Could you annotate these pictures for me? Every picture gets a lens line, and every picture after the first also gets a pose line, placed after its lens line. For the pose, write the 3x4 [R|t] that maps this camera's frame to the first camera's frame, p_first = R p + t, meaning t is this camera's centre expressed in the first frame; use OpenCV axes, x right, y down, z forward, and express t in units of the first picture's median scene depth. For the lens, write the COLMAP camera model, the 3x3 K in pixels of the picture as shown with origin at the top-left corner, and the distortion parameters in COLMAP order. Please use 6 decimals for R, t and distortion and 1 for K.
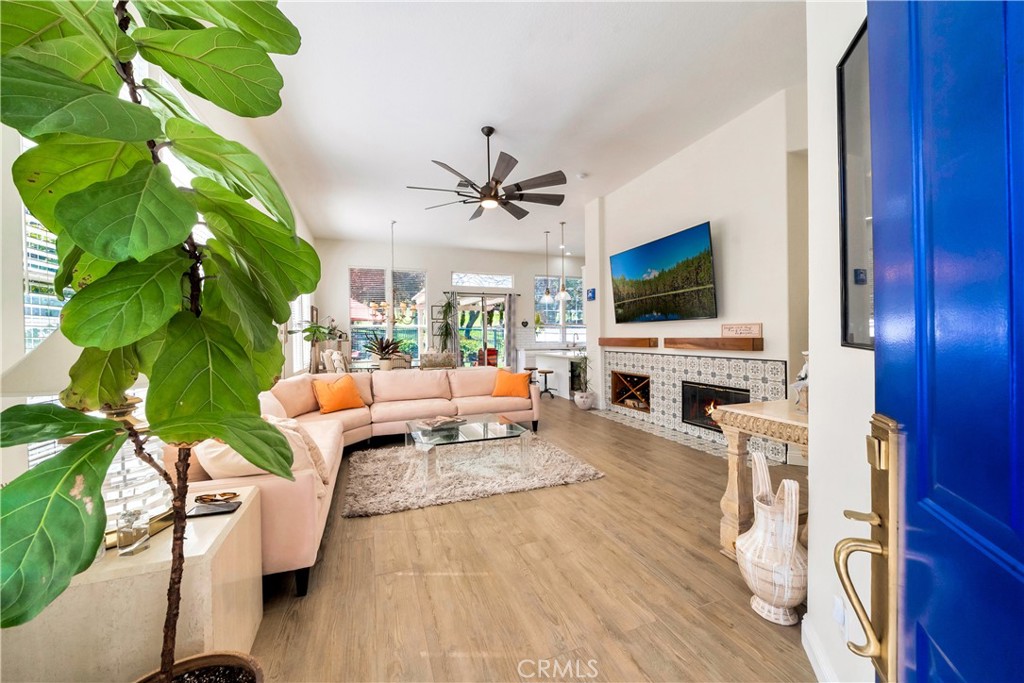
lens RADIAL K [[369.4, 0, 506.8], [0, 369.4, 335.8], [0, 0, 1]] dist [0.000586, 0.000032]
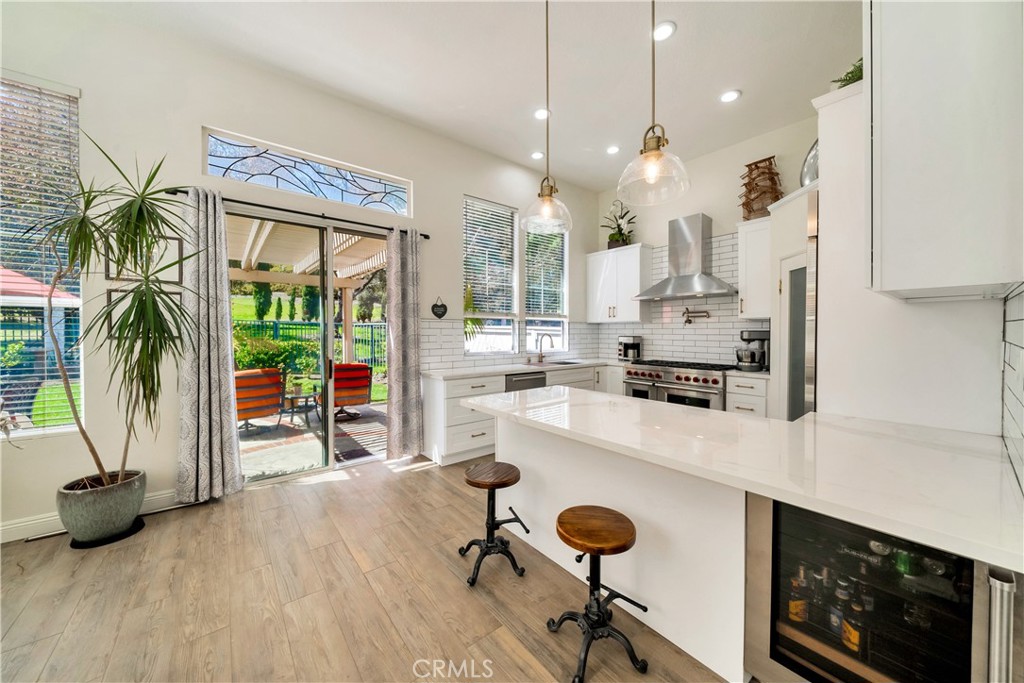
lens RADIAL K [[363.4, 0, 506.8], [0, 363.4, 334.3], [0, 0, 1]] dist [-0.000805, -0.000086]
pose [[0.952140, 0.007719, 0.305565, -0.005525], [-0.008256, 0.999966, 0.000465, -0.013723], [-0.305551, -0.002966, 0.952171, 1.236476]]
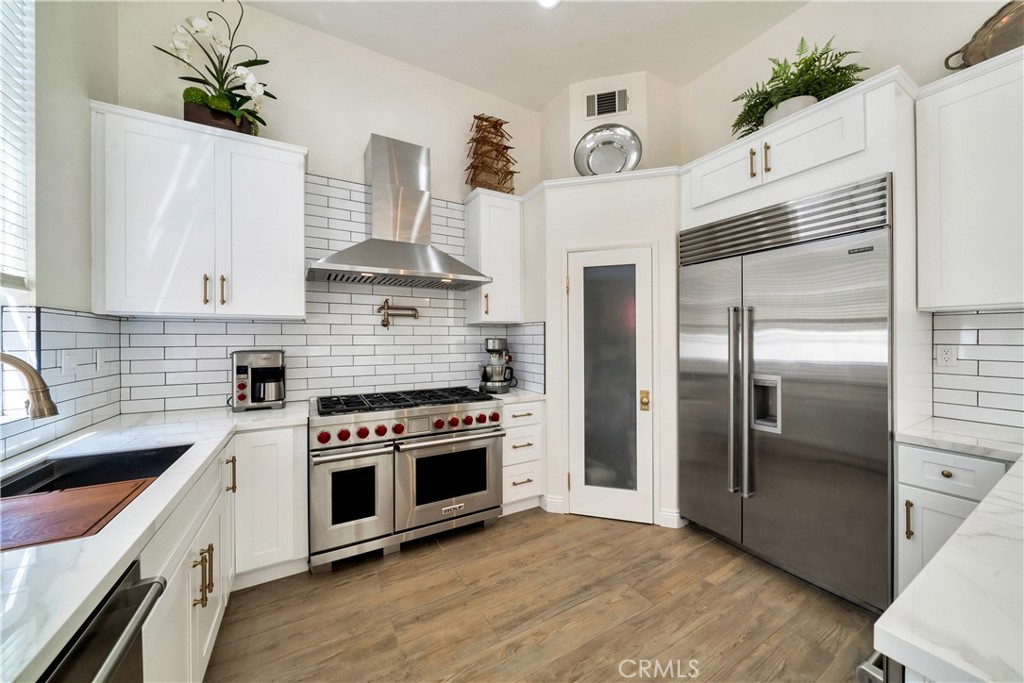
lens RADIAL K [[357.1, 0, 512.0], [0, 357.1, 341.5], [0, 0, 1]] dist [-0.003427, -0.000040]
pose [[-0.168914, 0.007585, 0.985602, 0.162037], [0.009379, 0.999937, -0.006088, -0.017142], [-0.985586, 0.008215, -0.168974, 1.894189]]
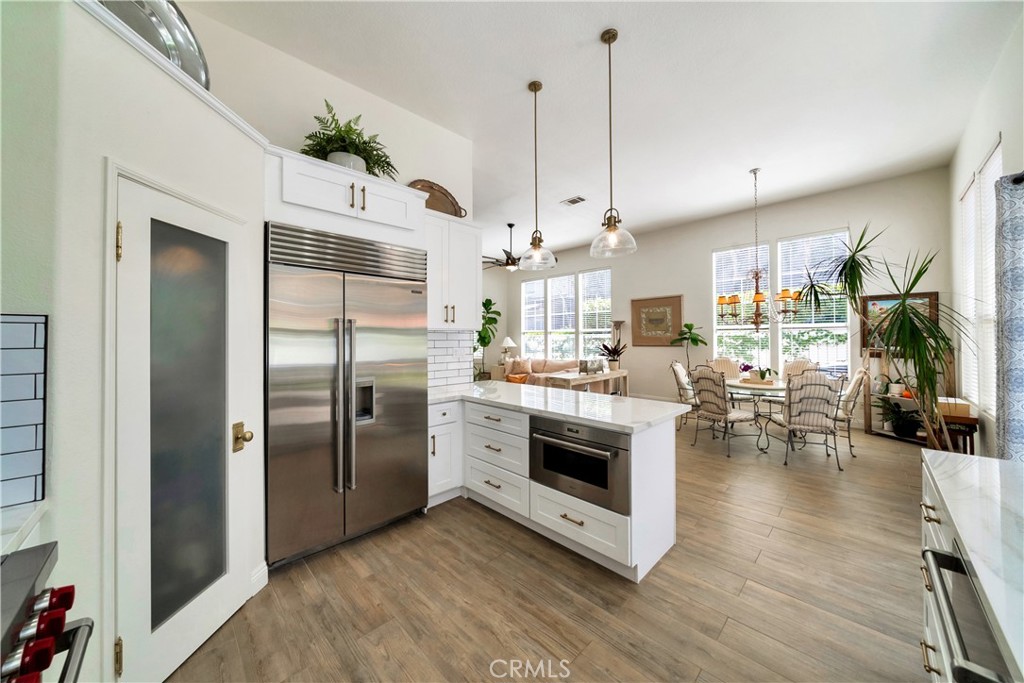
lens RADIAL K [[349.8, 0, 510.3], [0, 349.8, 335.3], [0, 0, 1]] dist [-0.012839, -0.000012]
pose [[-0.913211, 0.017206, -0.407125, 0.522491], [0.018319, 0.999832, 0.001164, -0.033569], [0.407076, -0.006395, -0.913372, 2.059328]]
